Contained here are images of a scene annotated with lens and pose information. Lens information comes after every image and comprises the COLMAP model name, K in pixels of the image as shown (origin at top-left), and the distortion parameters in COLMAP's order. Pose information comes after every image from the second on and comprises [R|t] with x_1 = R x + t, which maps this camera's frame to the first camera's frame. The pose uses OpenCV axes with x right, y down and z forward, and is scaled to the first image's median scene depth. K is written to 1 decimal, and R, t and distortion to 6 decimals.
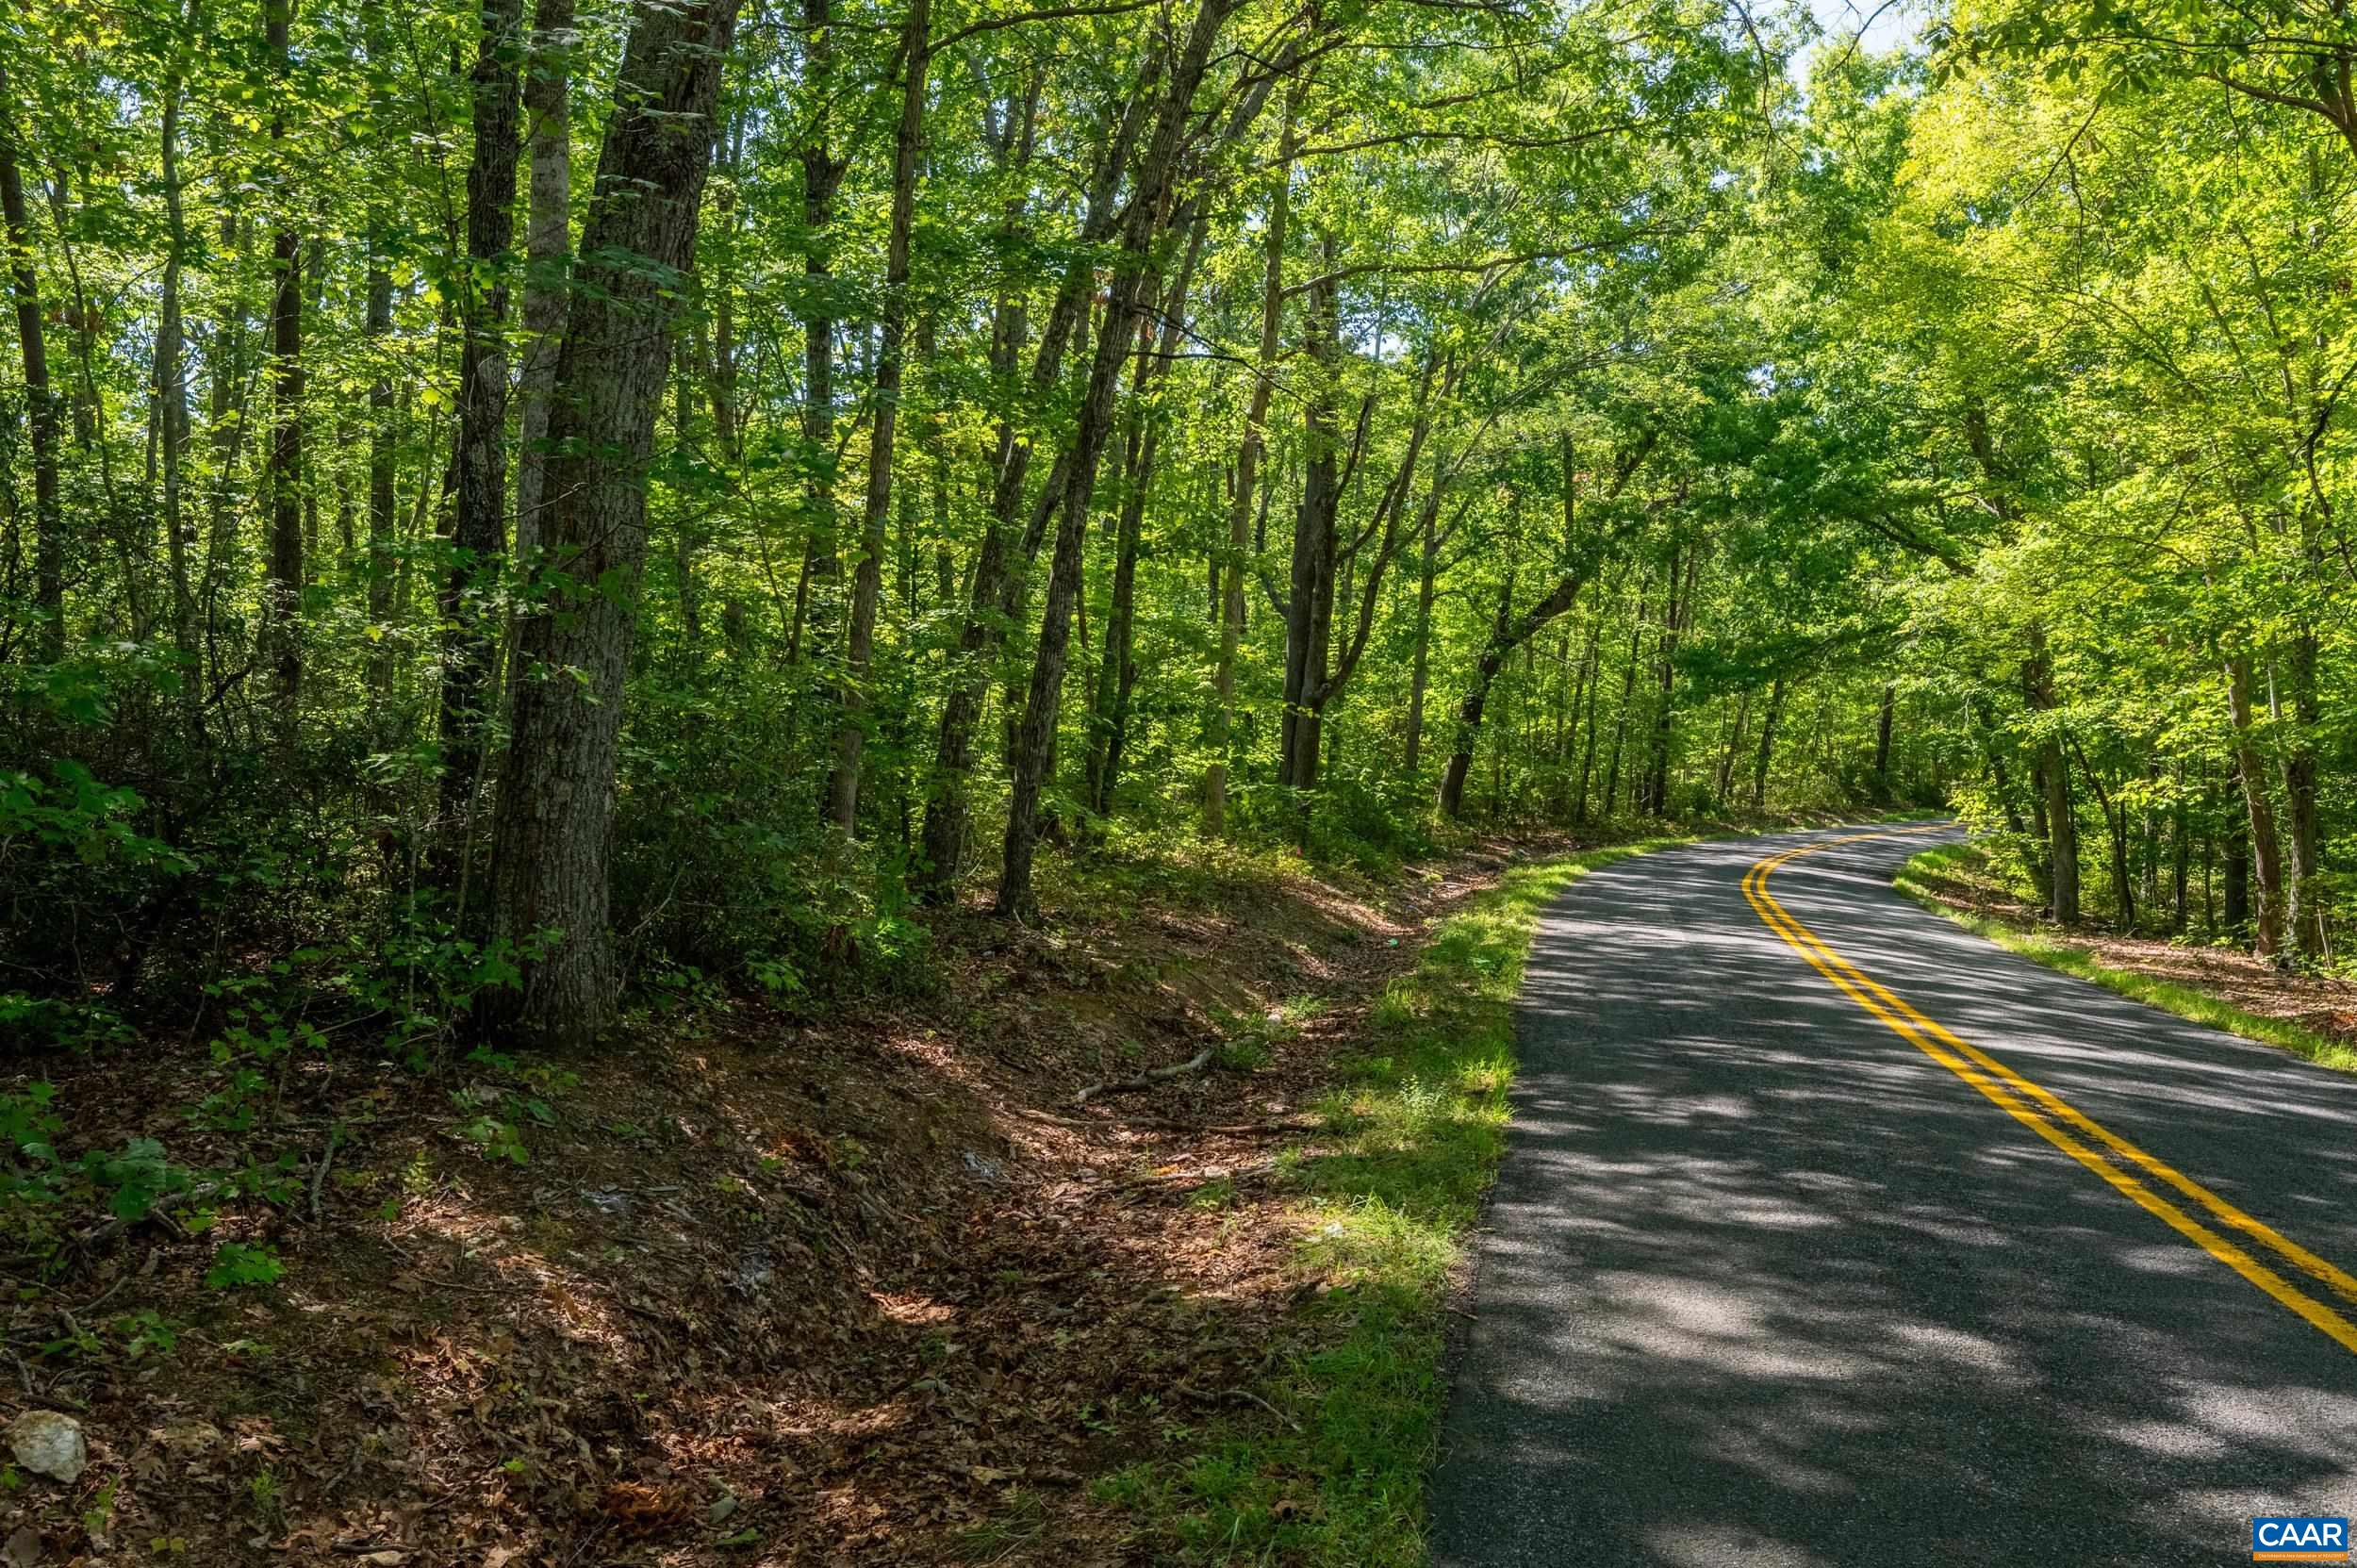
lens RADIAL K [[2071.4, 0, 1180.9], [0, 2071.4, 780.1], [0, 0, 1]] dist [0.004584, -0.015045]
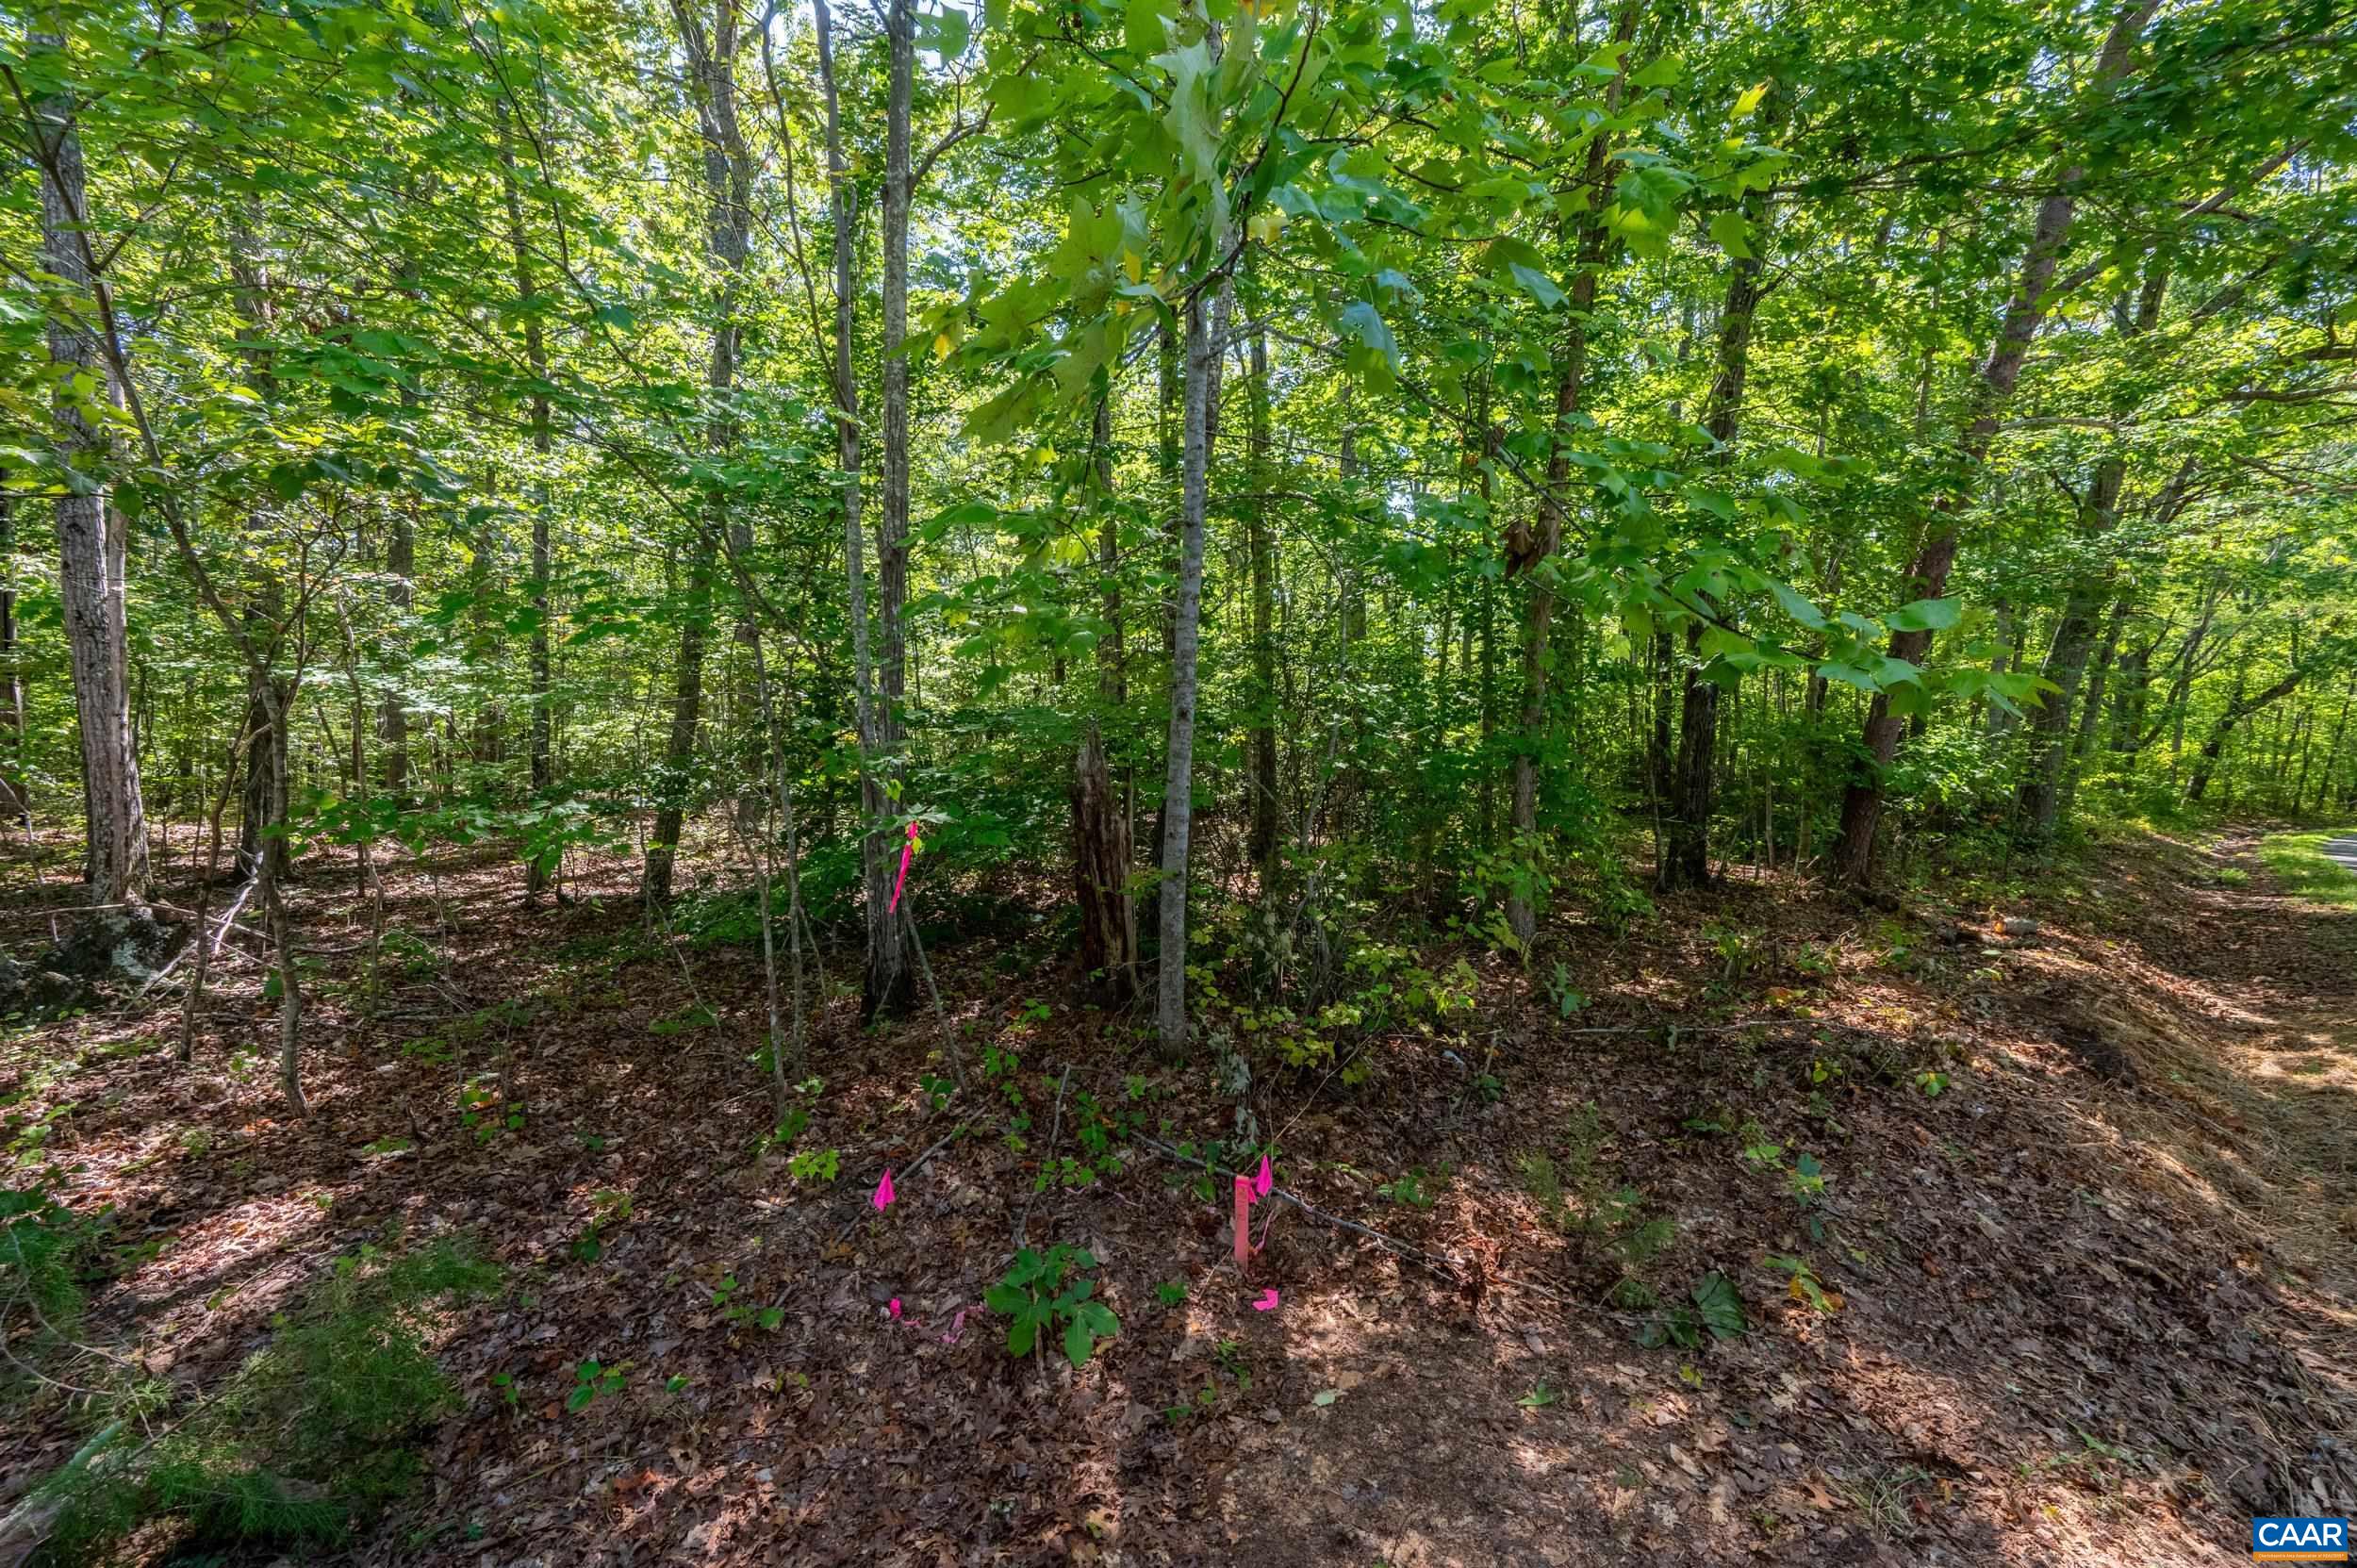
lens RADIAL K [[932.4, 0, 1179.9], [0, 932.4, 773.8], [0, 0, 1]] dist [-0.000825, -0.000241]
pose [[0.786609, 0.002130, -0.617448, -0.223107], [-0.008761, 0.999932, -0.007712, 0.002268], [0.617390, 0.011476, 0.786574, -0.670024]]
